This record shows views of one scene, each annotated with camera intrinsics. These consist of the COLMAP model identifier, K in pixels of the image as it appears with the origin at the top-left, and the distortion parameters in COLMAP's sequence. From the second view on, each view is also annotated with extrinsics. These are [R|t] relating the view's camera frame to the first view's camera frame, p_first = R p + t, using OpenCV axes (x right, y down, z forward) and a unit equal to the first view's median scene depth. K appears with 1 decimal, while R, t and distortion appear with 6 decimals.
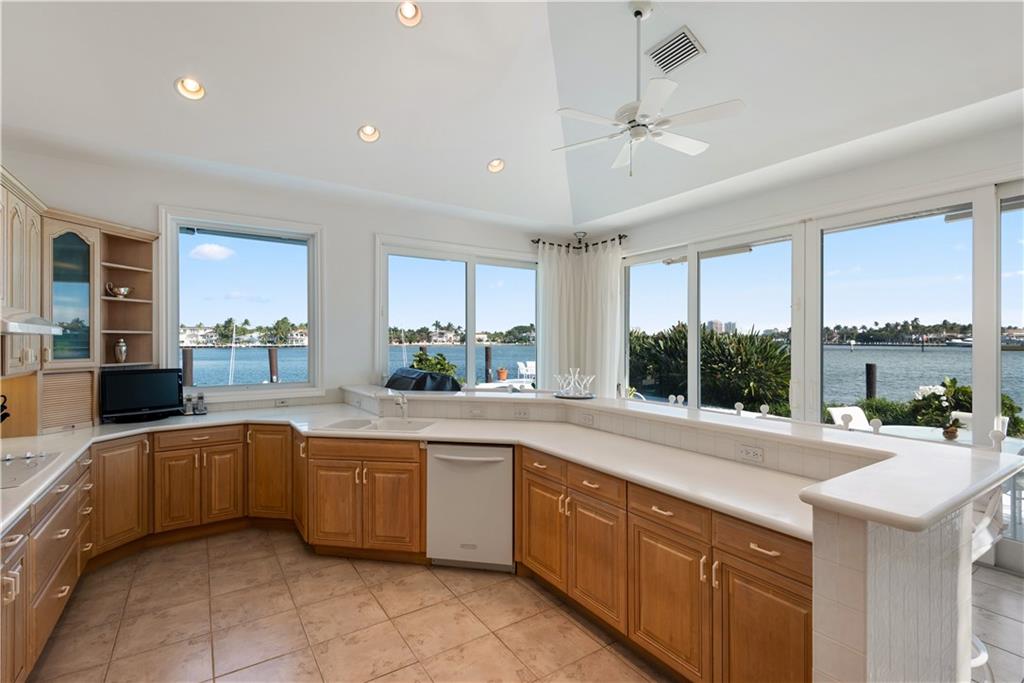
lens RADIAL K [[470.8, 0, 515.8], [0, 470.8, 342.7], [0, 0, 1]] dist [0.004342, -0.000042]
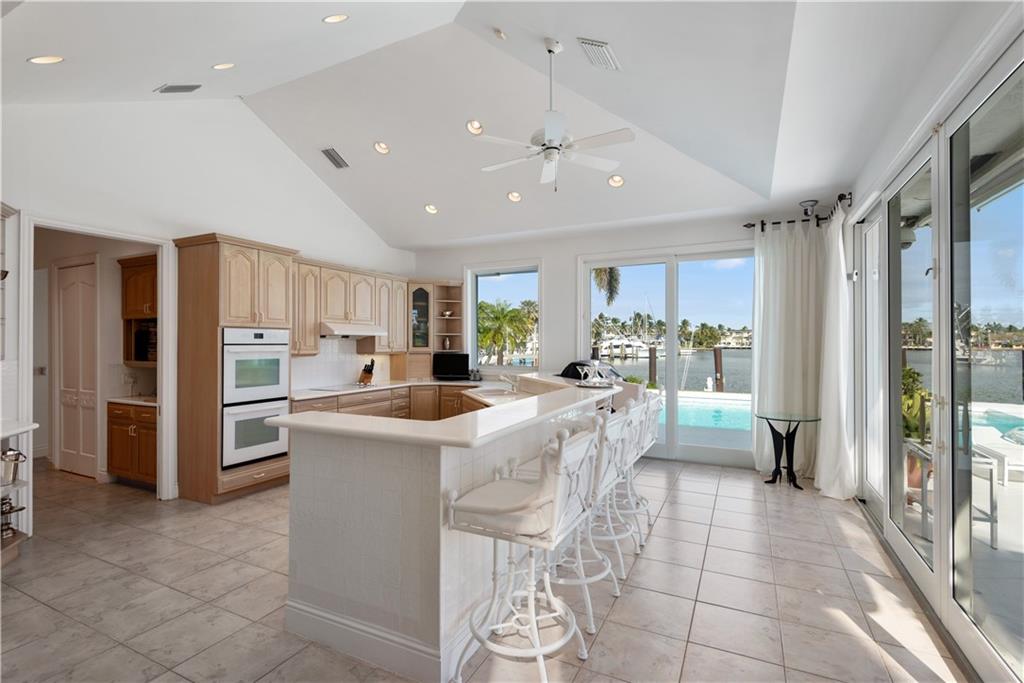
lens RADIAL K [[470.8, 0, 516.7], [0, 470.8, 342.2], [0, 0, 1]] dist [0.004342, -0.000042]
pose [[0.493574, -0.002657, -0.869700, 0.989792], [-0.001725, 0.999990, -0.004034, 0.017305], [0.869702, 0.003492, 0.493564, 0.285175]]
